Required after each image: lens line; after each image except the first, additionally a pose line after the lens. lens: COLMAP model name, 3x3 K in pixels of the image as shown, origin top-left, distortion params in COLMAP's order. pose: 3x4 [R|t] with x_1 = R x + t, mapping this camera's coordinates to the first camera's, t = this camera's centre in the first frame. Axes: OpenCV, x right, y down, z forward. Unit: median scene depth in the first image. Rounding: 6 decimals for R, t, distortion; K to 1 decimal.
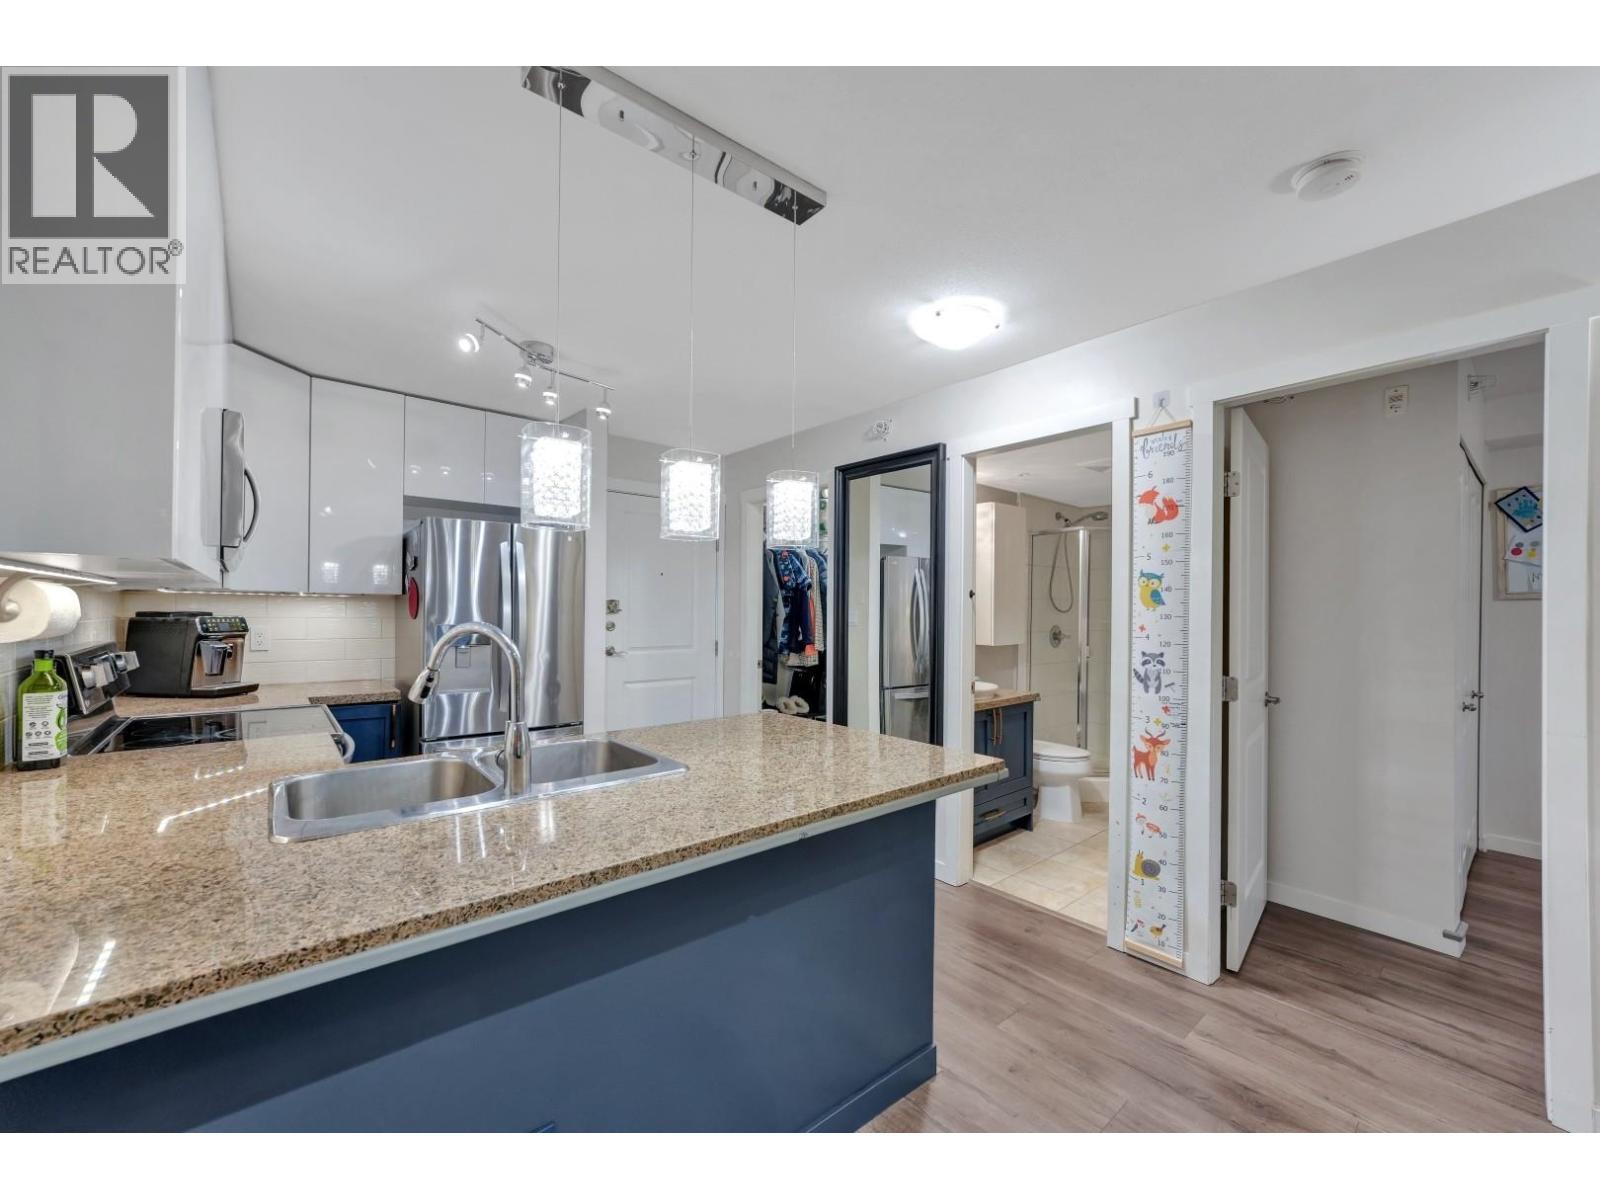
lens RADIAL K [[639.5, 0, 799.6], [0, 639.5, 609.4], [0, 0, 1]] dist [-0.008974, 0.001393]
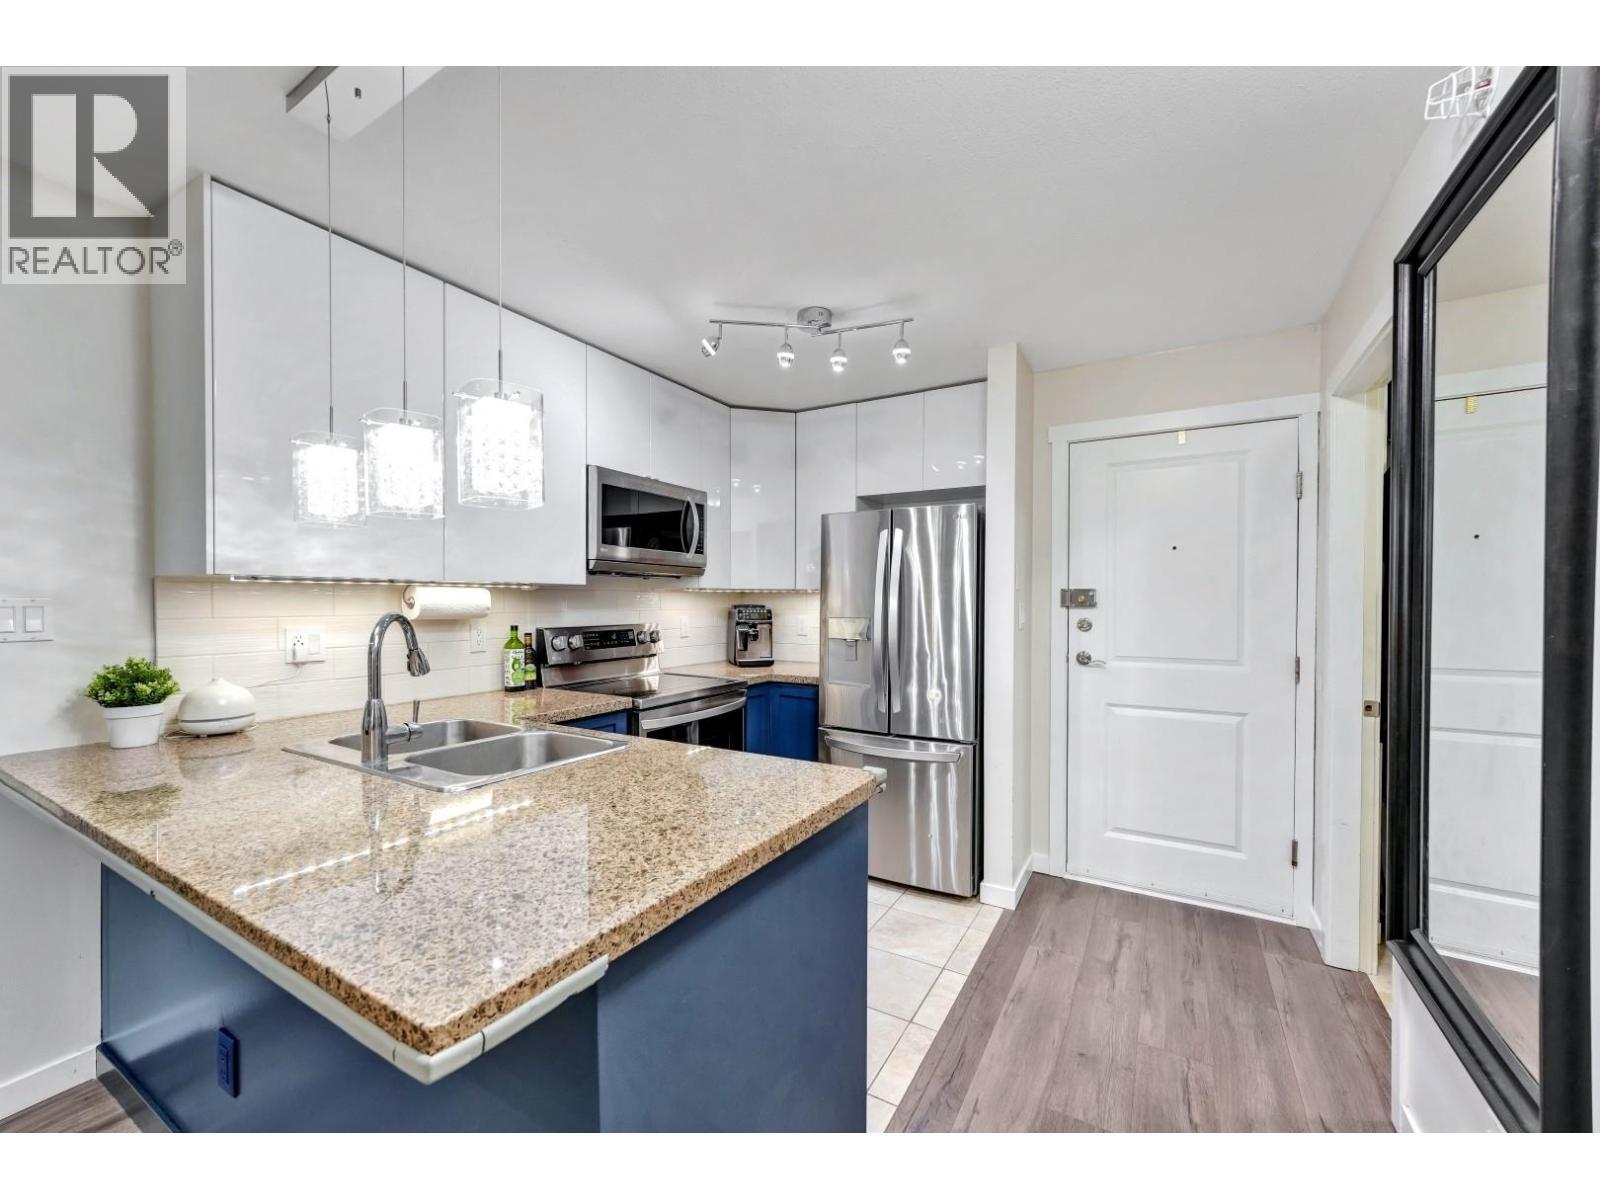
lens RADIAL K [[639.5, 0, 794.6], [0, 639.5, 607.2], [0, 0, 1]] dist [-0.008974, 0.001393]
pose [[0.326100, 0.003208, -0.945330, 0.456313], [0.001286, 0.999992, 0.003837, 0.004199], [0.945335, -0.002467, 0.326093, 0.692288]]
